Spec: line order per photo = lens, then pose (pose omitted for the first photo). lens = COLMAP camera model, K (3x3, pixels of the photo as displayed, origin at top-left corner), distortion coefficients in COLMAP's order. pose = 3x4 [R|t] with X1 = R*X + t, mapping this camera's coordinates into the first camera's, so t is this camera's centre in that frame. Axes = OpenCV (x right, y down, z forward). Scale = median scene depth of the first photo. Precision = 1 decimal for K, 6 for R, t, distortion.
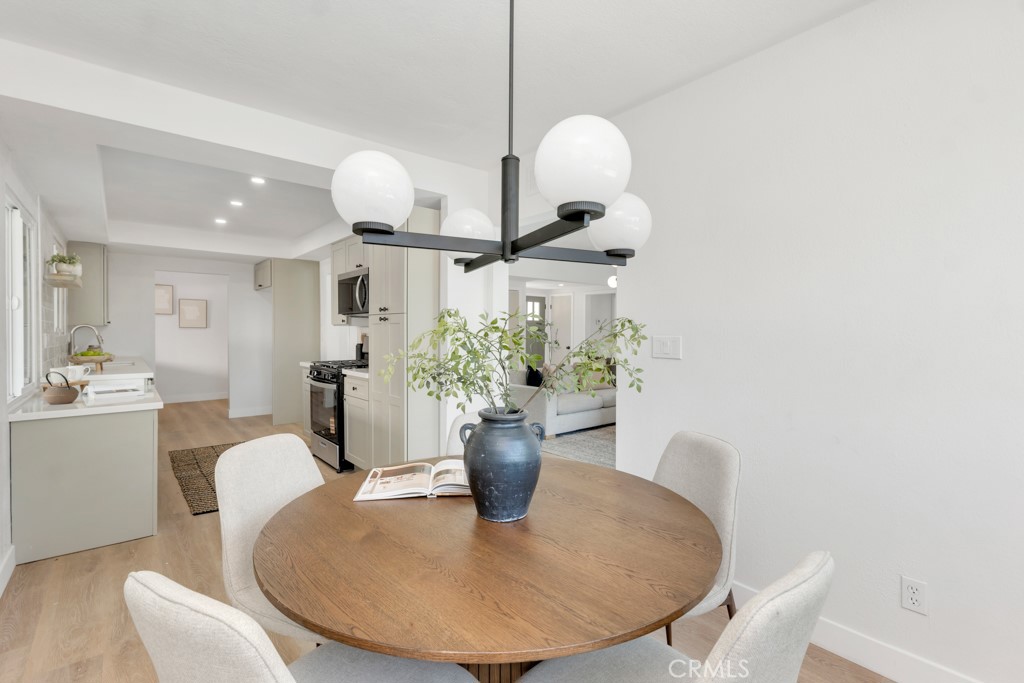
lens RADIAL K [[462.6, 0, 515.8], [0, 462.6, 335.9], [0, 0, 1]] dist [0.001913, 0.000176]
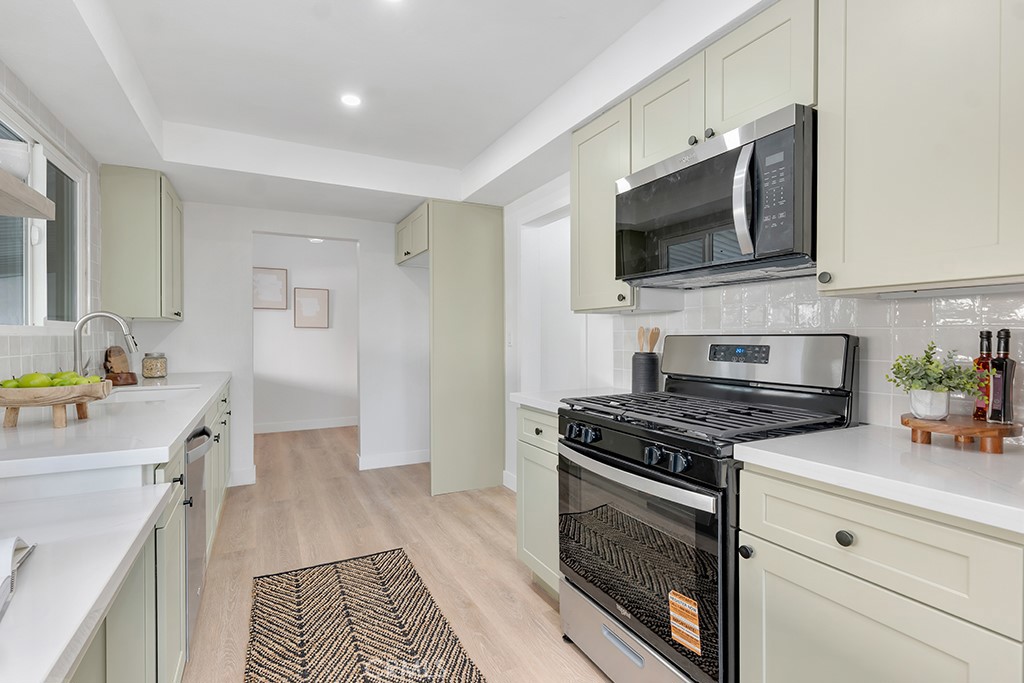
lens RADIAL K [[466.1, 0, 512.0], [0, 466.1, 341.5], [0, 0, 1]] dist [0.001378, 0.000224]
pose [[0.976397, 0.000520, -0.215982, -0.292441], [-0.000380, 1.000000, 0.000690, 0.004825], [0.215983, -0.000591, 0.976397, 0.446237]]
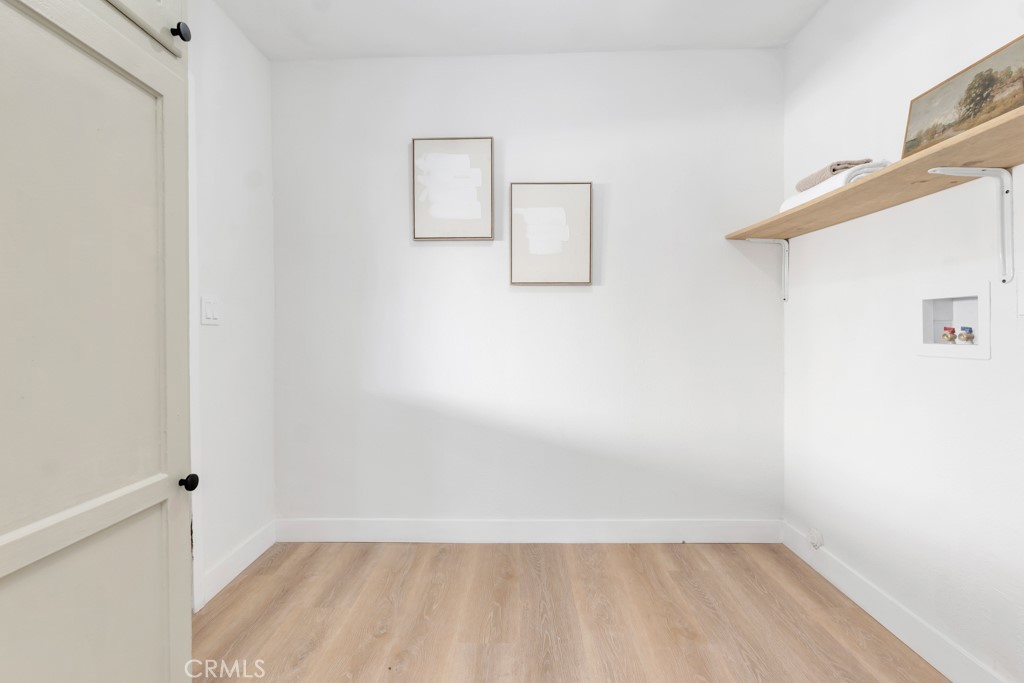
lens RADIAL K [[504.9, 0, 512.0], [0, 504.9, 341.5], [0, 0, 1]] dist [0.000083, 0.000000]
pose [[0.752828, 0.002512, -0.658213, -0.651576], [-0.000703, 0.999995, 0.003012, 0.020727], [0.658217, -0.001805, 0.752826, 0.958373]]
